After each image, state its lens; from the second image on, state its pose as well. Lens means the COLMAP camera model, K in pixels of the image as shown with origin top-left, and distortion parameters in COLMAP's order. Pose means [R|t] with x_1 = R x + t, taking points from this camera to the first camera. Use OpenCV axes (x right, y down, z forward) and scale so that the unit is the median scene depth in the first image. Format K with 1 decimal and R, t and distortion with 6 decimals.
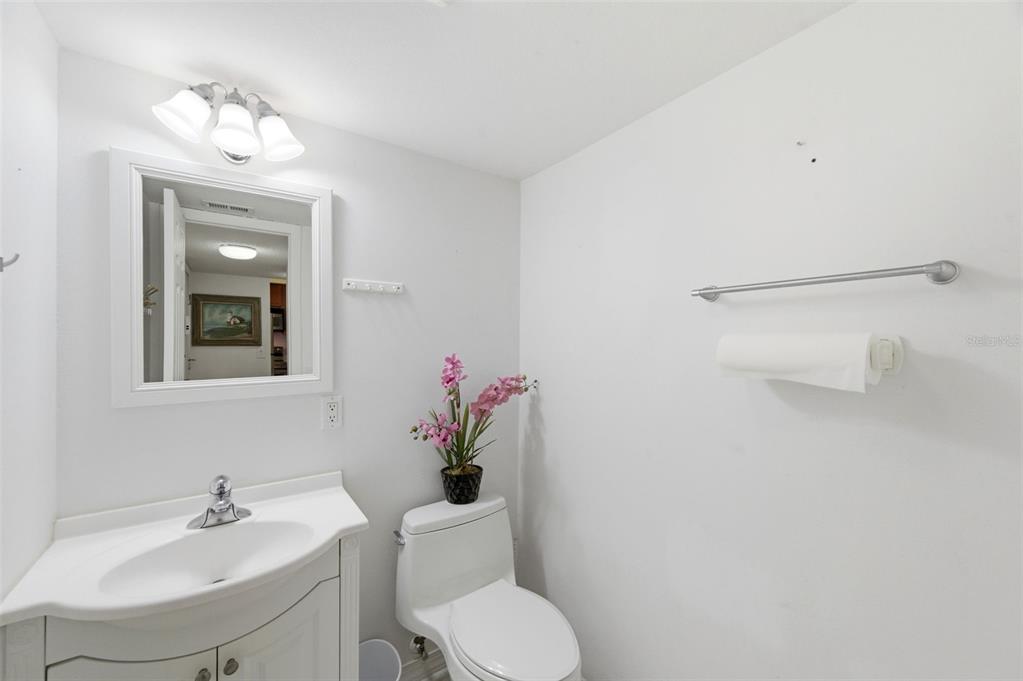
lens RADIAL K [[402.2, 0, 513.6], [0, 402.2, 343.5], [0, 0, 1]] dist [-0.001842, -0.000326]
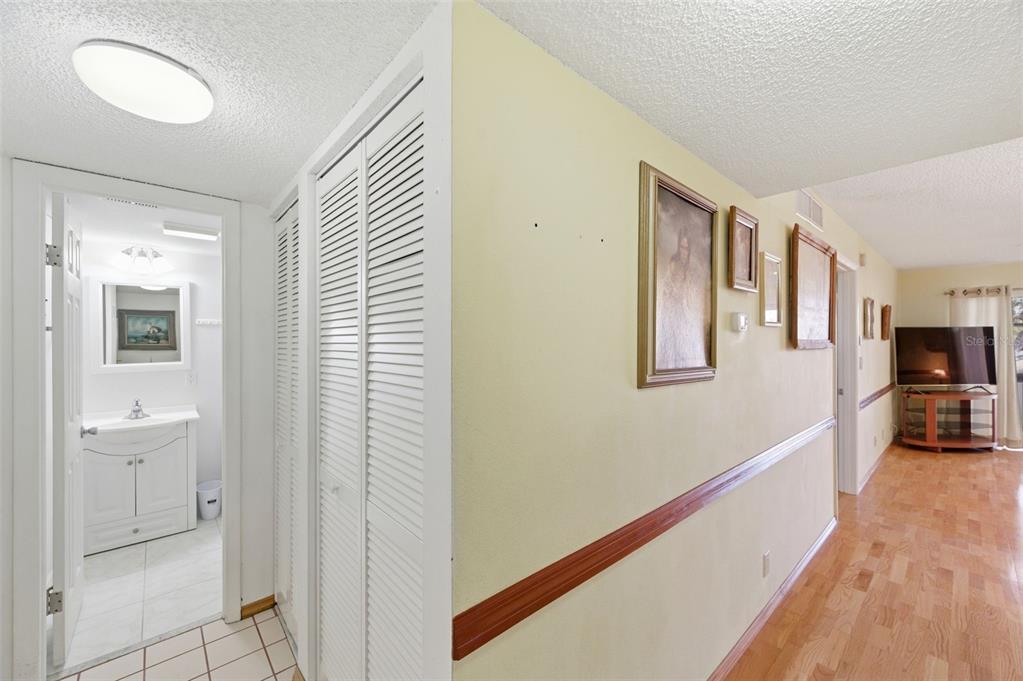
lens RADIAL K [[402.2, 0, 513.6], [0, 402.2, 343.5], [0, 0, 1]] dist [-0.001842, -0.000326]
pose [[0.993952, -0.008801, 0.109463, 0.705412], [0.008571, 0.999960, 0.002575, -0.011238], [-0.109482, -0.001621, 0.993987, -0.923024]]
